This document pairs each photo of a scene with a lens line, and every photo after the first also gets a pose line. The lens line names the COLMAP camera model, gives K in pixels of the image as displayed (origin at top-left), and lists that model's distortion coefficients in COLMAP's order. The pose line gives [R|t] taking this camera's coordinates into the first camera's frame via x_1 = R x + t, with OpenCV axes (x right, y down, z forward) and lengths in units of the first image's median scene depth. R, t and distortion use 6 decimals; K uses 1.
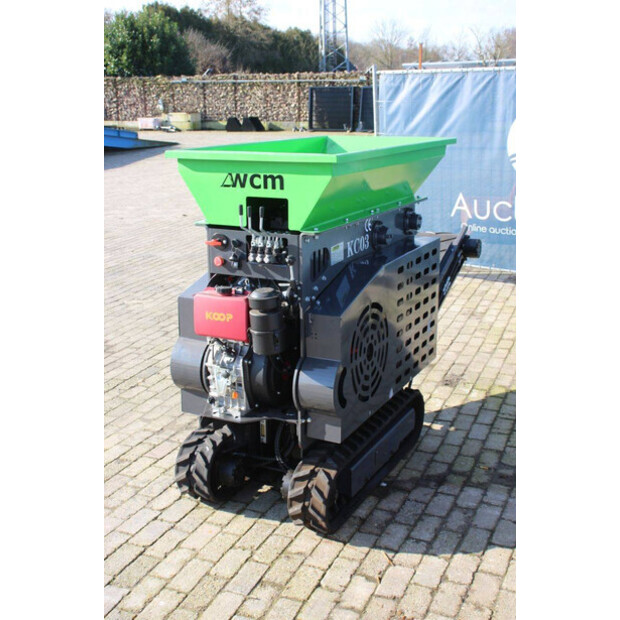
lens RADIAL K [[740.3, 0, 310.2], [0, 740.3, 311.4], [0, 0, 1]] dist [0.016362, 0.000000]
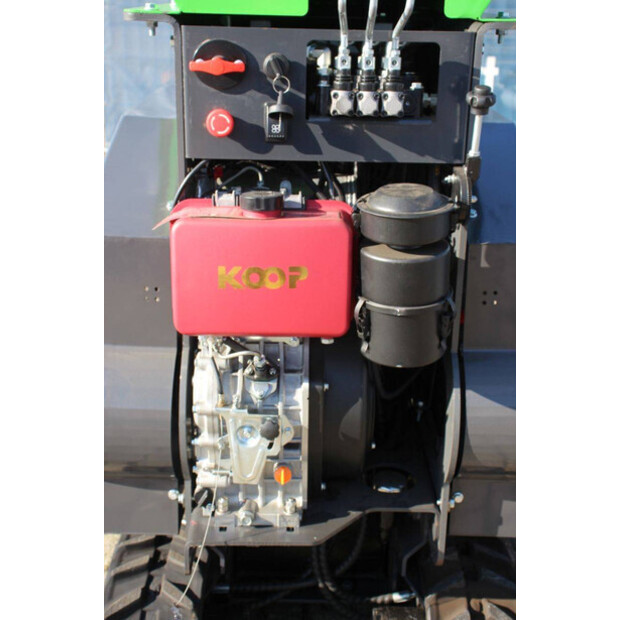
lens RADIAL K [[897.3, 0, 312.6], [0, 897.3, 308.9], [0, 0, 1]] dist [0.100030, 0.000000]
pose [[0.897645, -0.133802, 0.419917, -0.284233], [0.097489, 0.989480, 0.106888, -0.022001], [-0.429801, -0.055010, 0.901246, 0.599802]]
